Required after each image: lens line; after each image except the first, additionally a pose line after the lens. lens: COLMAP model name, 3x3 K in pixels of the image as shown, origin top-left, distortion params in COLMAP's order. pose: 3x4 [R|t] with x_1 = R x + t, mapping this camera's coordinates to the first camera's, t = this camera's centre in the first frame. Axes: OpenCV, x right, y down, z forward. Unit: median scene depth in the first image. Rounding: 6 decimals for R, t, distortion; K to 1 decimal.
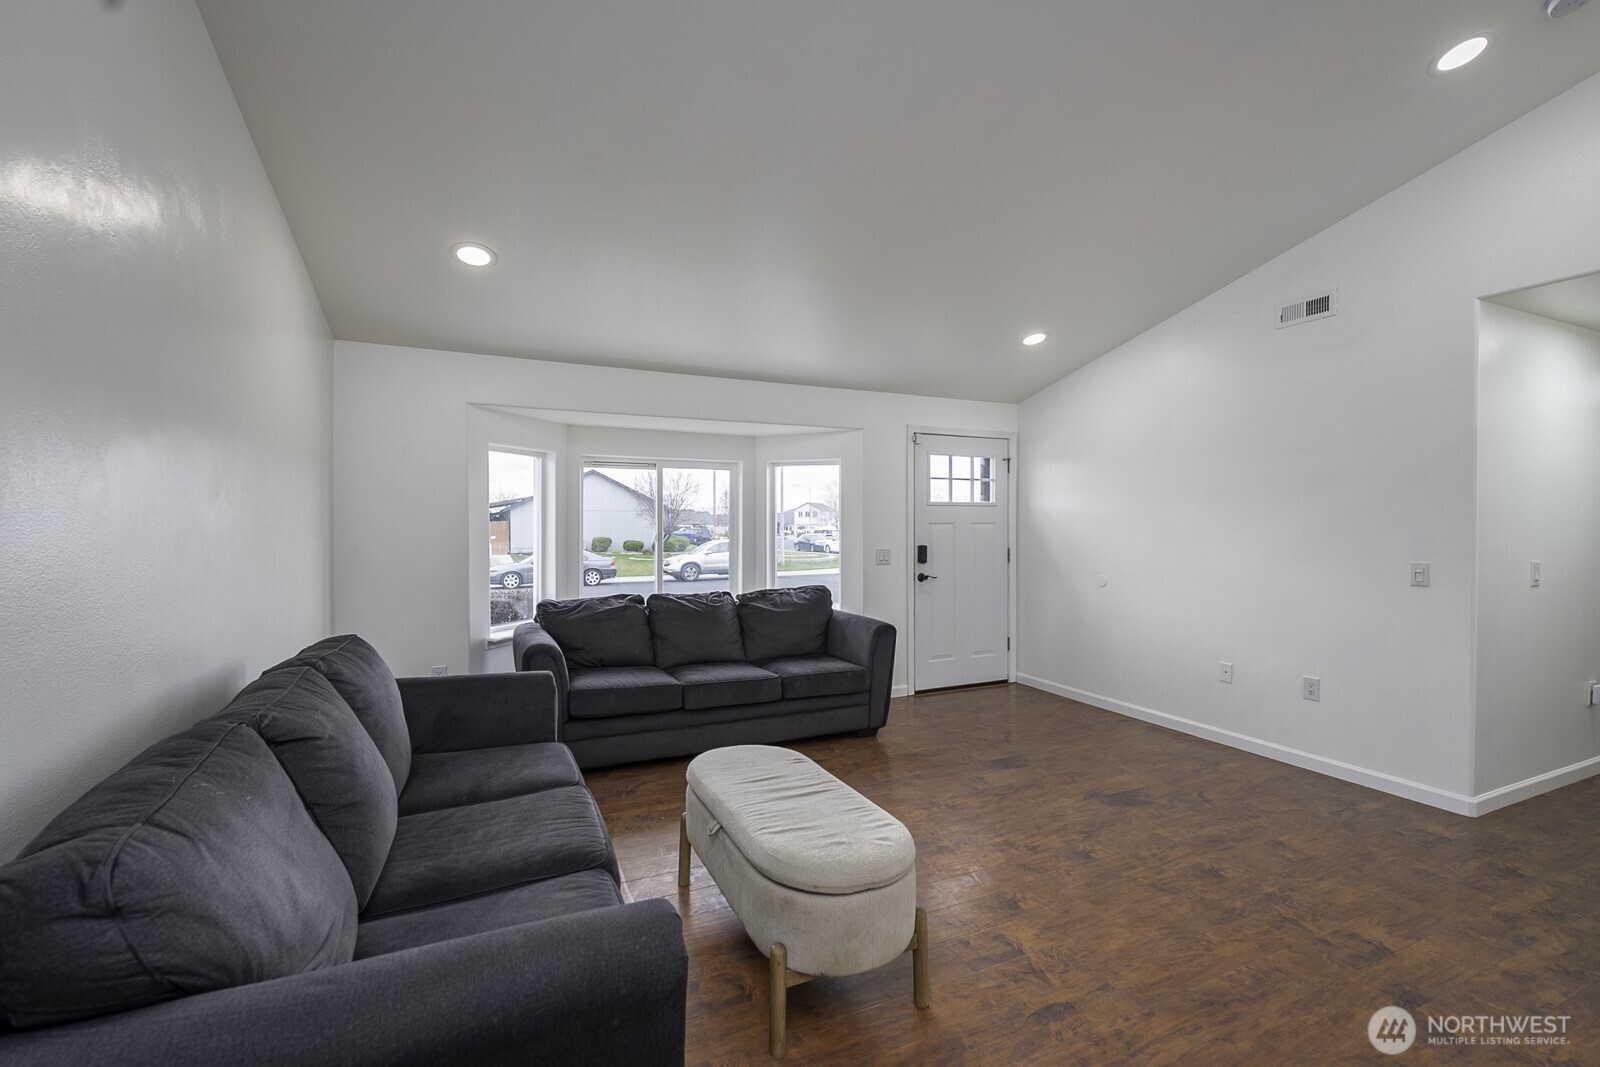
lens RADIAL K [[697.4, 0, 798.5], [0, 697.4, 529.8], [0, 0, 1]] dist [-0.000126, 0.000026]
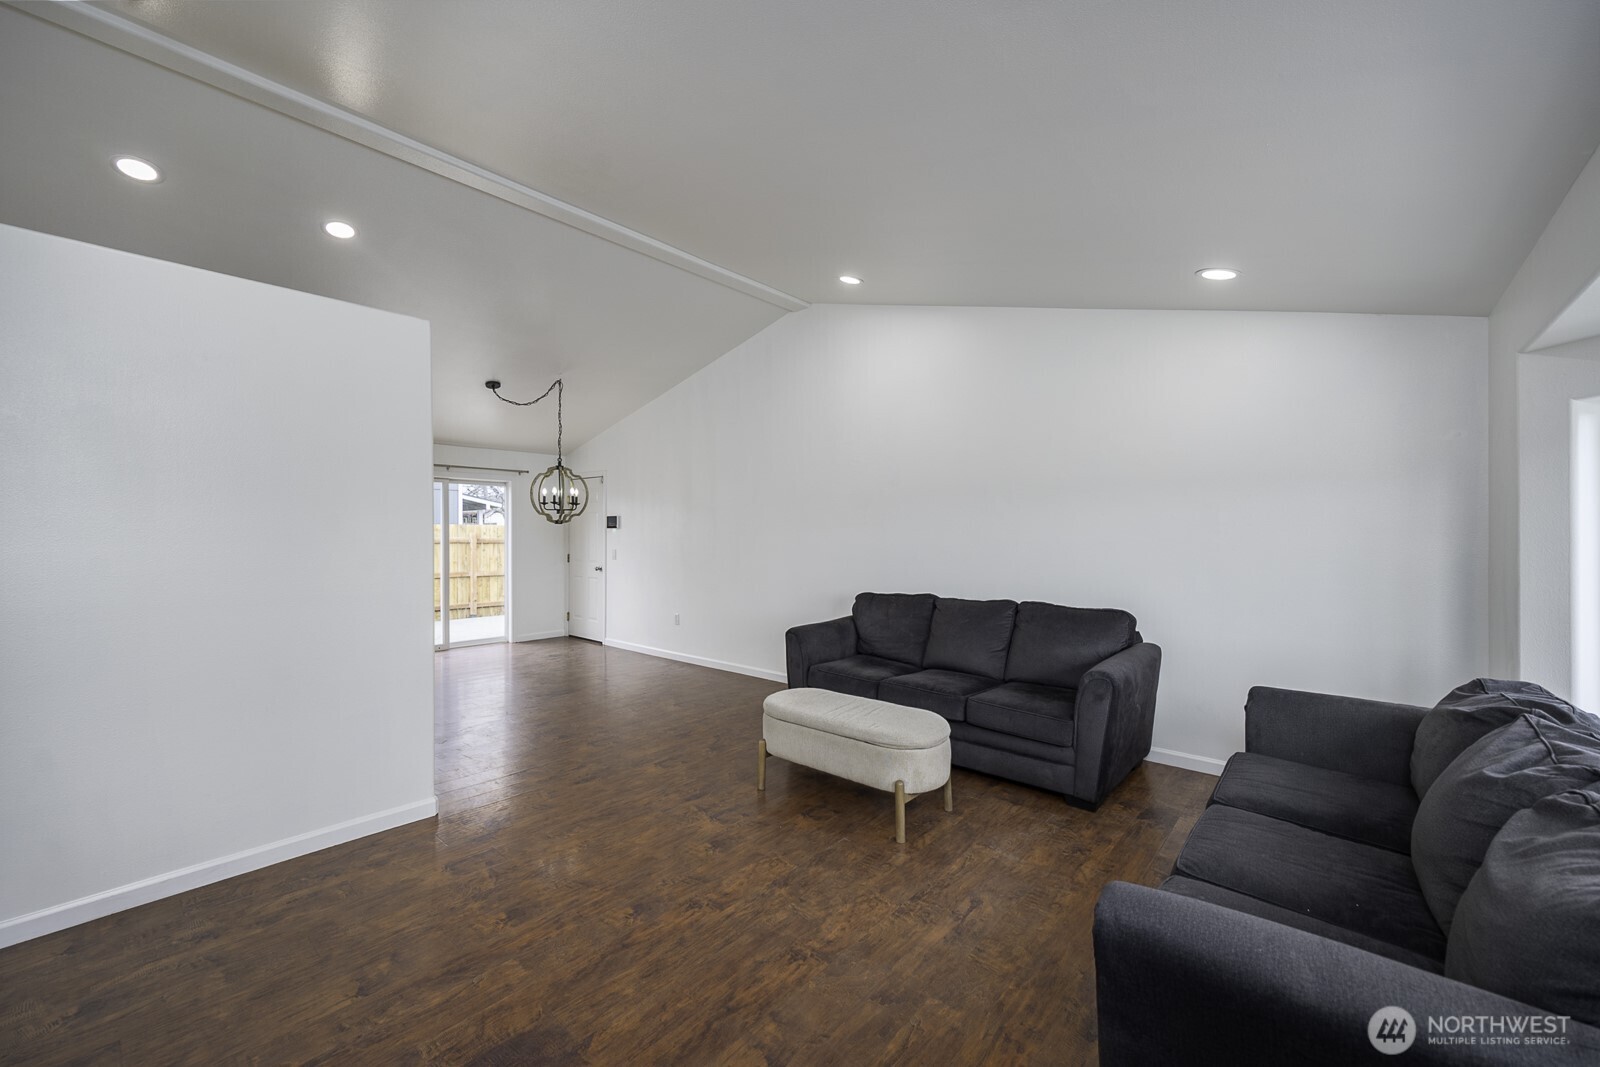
lens RADIAL K [[625.3, 0, 799.0], [0, 625.3, 532.4], [0, 0, 1]] dist [0.000768, 0.000128]
pose [[-0.912738, 0.001061, -0.408543, 0.542363], [-0.002575, 0.999962, 0.008349, -0.040813], [0.408536, 0.008673, -0.912701, 1.795882]]
